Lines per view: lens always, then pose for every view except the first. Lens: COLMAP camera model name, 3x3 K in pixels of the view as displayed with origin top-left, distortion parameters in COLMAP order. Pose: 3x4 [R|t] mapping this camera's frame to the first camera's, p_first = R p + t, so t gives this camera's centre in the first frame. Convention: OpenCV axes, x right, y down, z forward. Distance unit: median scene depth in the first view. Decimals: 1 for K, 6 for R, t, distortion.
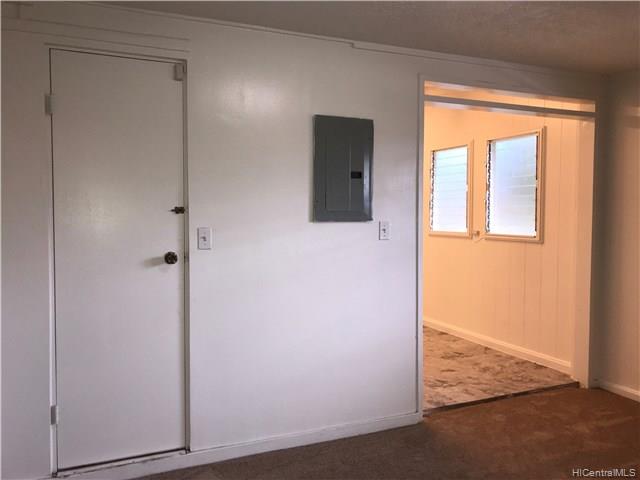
lens RADIAL K [[523.9, 0, 320.2], [0, 523.9, 241.1], [0, 0, 1]] dist [0.014972, -0.004499]
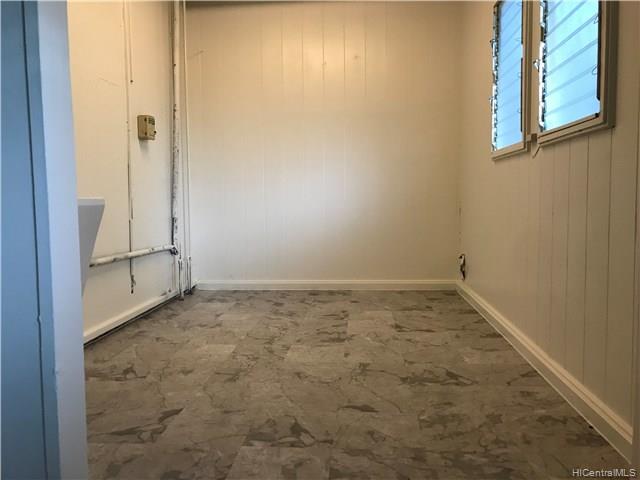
lens RADIAL K [[523.9, 0, 319.9], [0, 523.9, 238.0], [0, 0, 1]] dist [0.014972, -0.004499]
pose [[0.871358, 0.022679, -0.490123, 0.442995], [-0.007634, 0.999437, 0.032675, 0.077252], [0.490588, -0.024730, 0.871041, 0.571063]]
